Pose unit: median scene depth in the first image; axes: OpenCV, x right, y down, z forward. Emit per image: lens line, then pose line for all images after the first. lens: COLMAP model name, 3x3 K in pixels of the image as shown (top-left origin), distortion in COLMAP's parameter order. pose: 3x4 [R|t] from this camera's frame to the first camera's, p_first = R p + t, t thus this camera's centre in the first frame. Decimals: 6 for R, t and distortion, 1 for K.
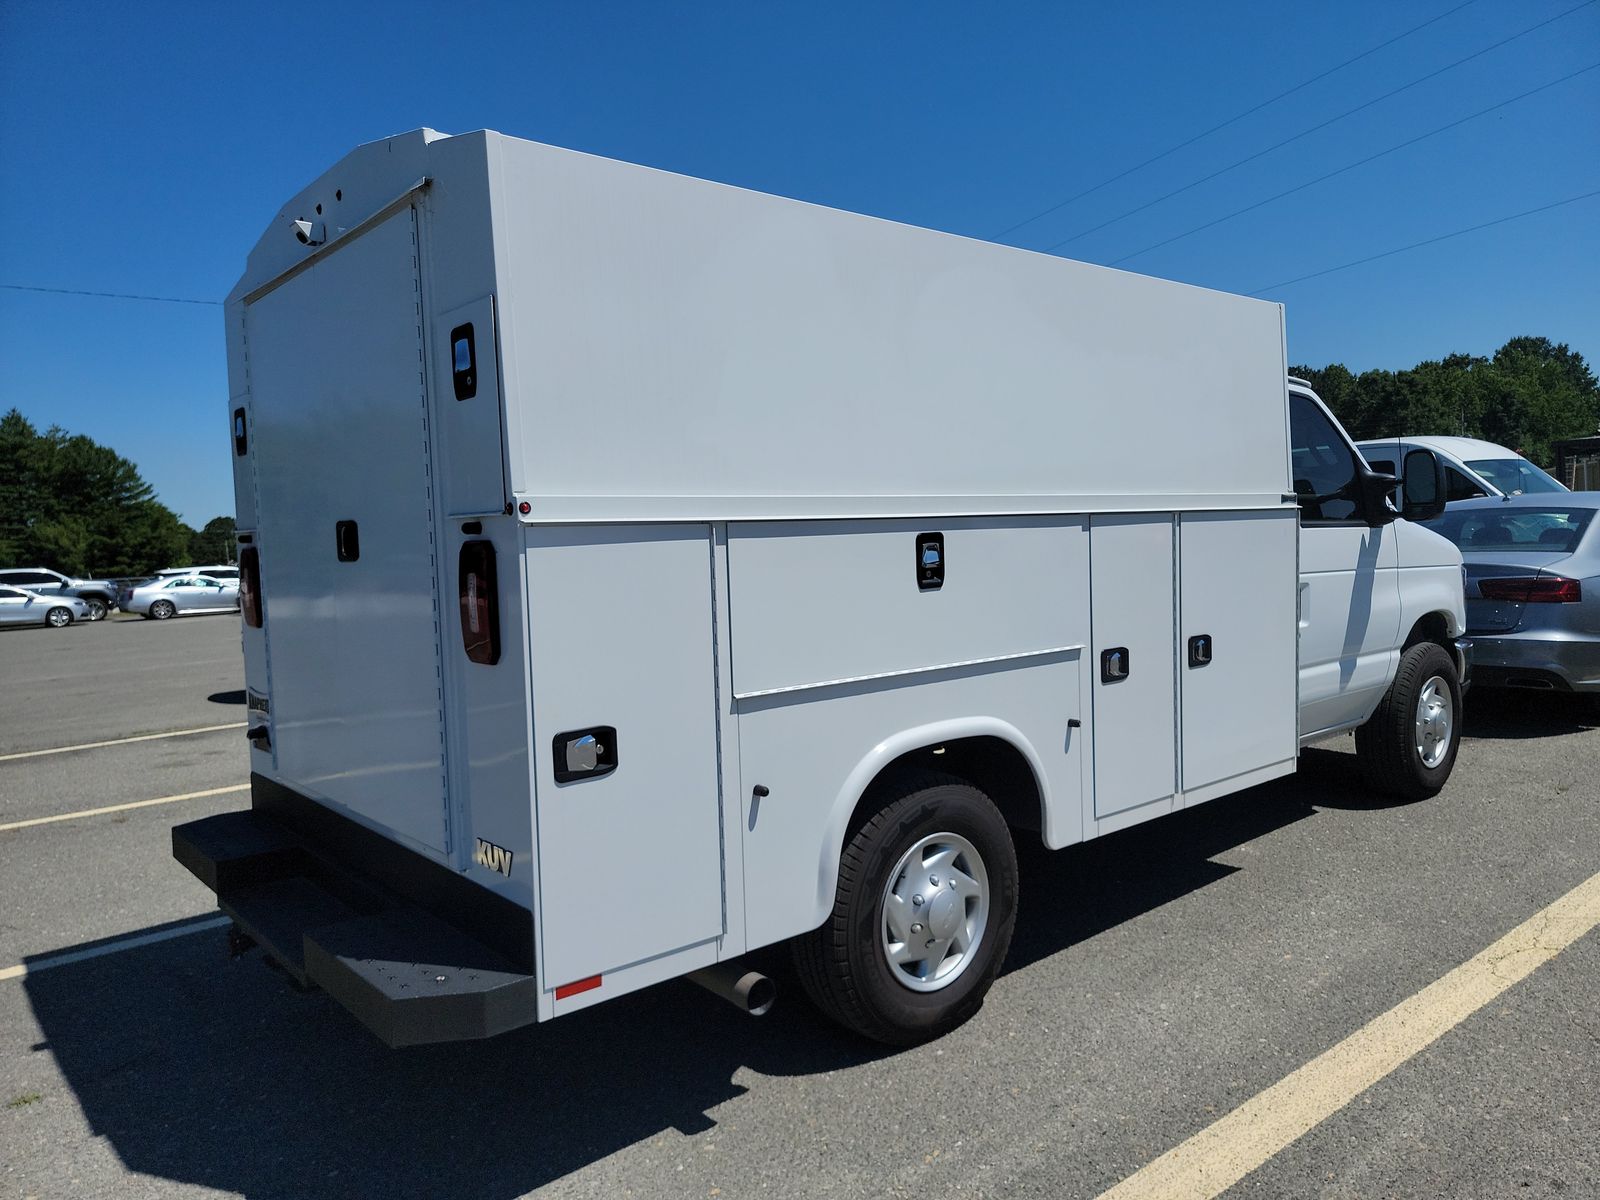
lens RADIAL K [[1112.4, 0, 801.7], [0, 1112.4, 589.1], [0, 0, 1]] dist [0.044201, -0.019960]
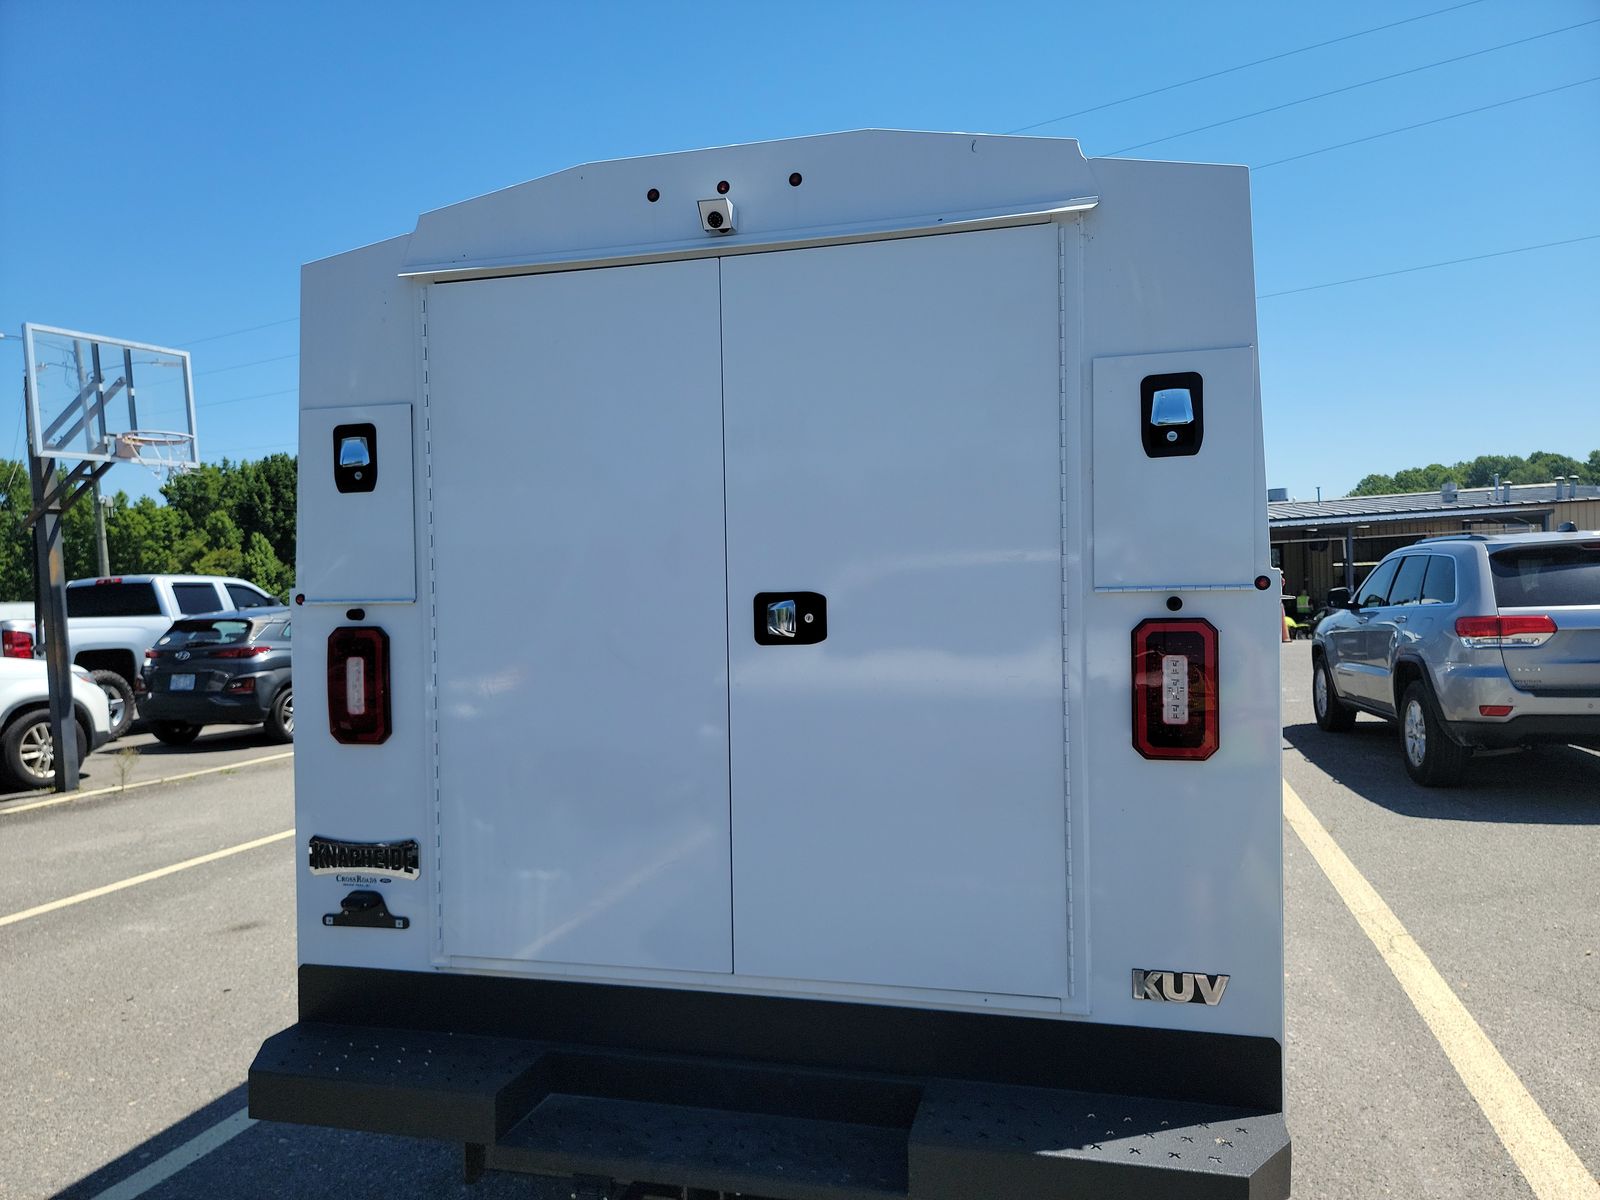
lens RADIAL K [[1112.4, 0, 793.8], [0, 1112.4, 612.4], [0, 0, 1]] dist [0.044201, -0.019960]
pose [[0.816984, 0.015975, 0.576439, -0.737362], [0.017198, 0.998497, -0.052046, -0.005768], [-0.576404, 0.052435, 0.815481, 0.326785]]
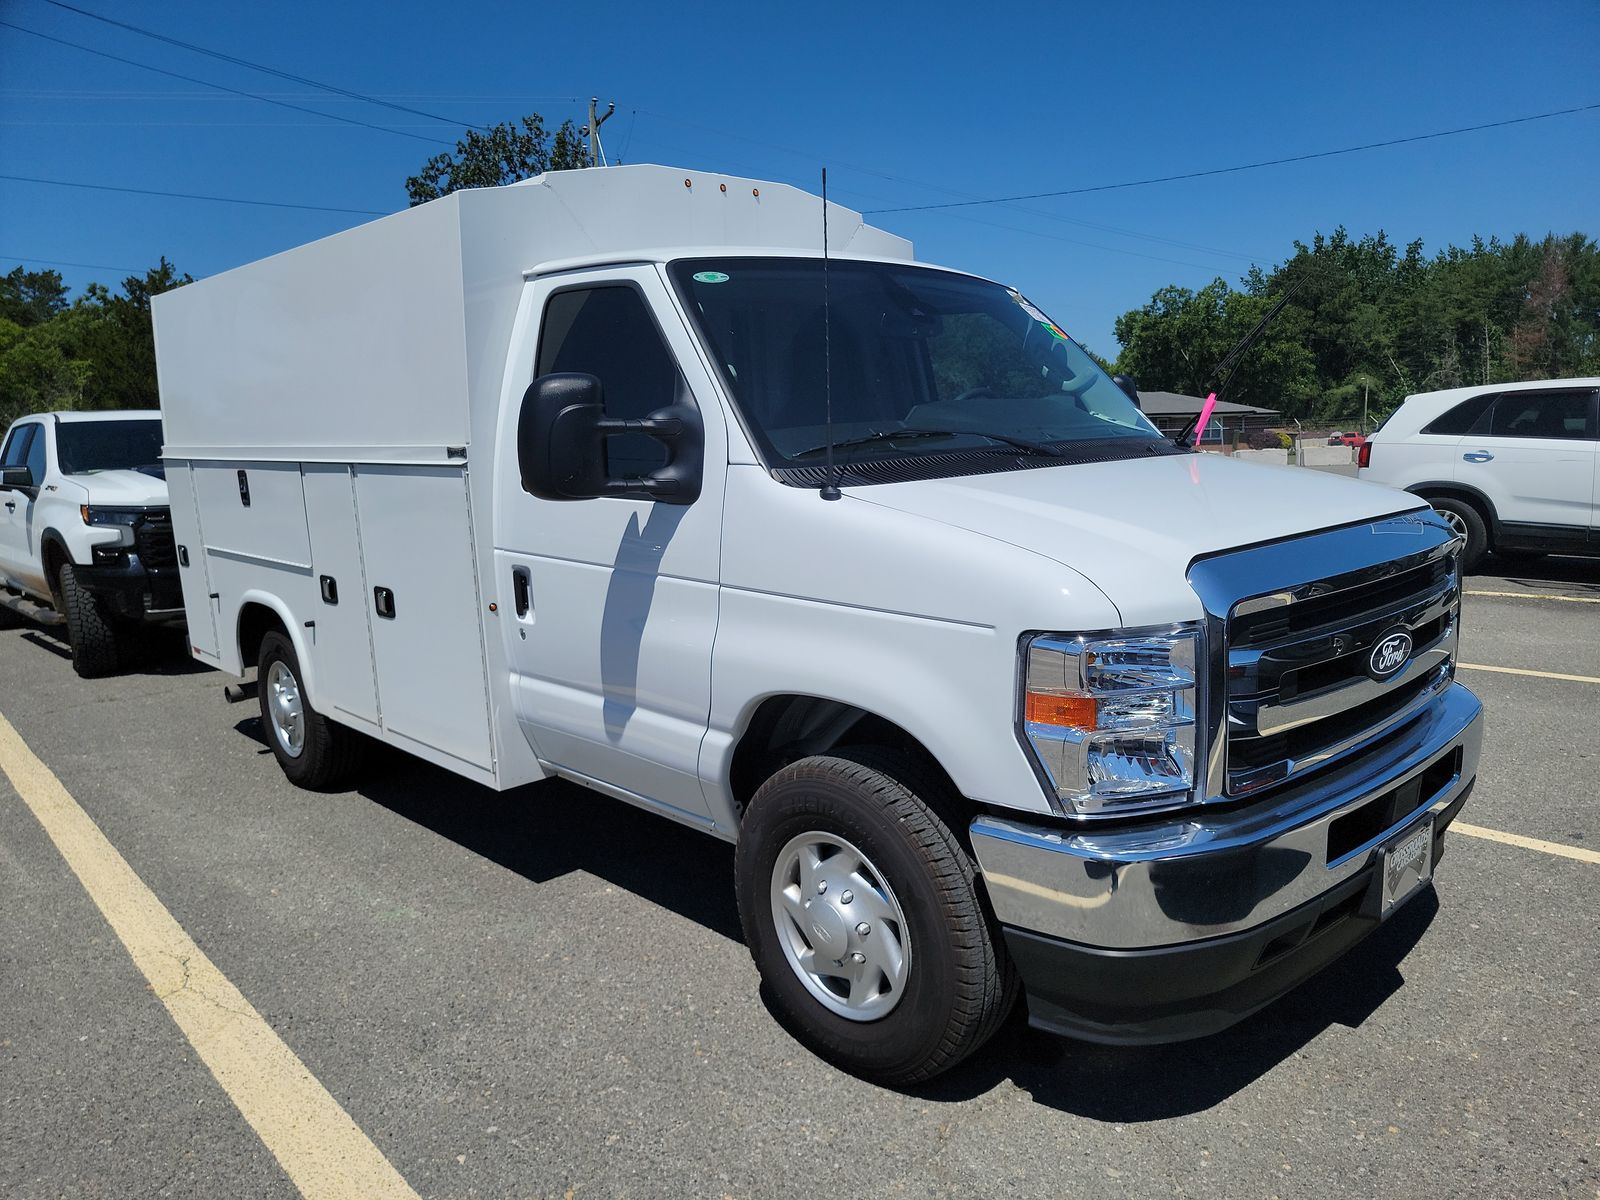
lens RADIAL K [[1112.4, 0, 794.6], [0, 1112.4, 603.2], [0, 0, 1]] dist [0.044201, -0.019960]
pose [[0.056224, 0.204291, -0.977294, 1.579133], [-0.008180, 0.978904, 0.204157, -0.177830], [0.998385, -0.003484, 0.056709, 1.522781]]
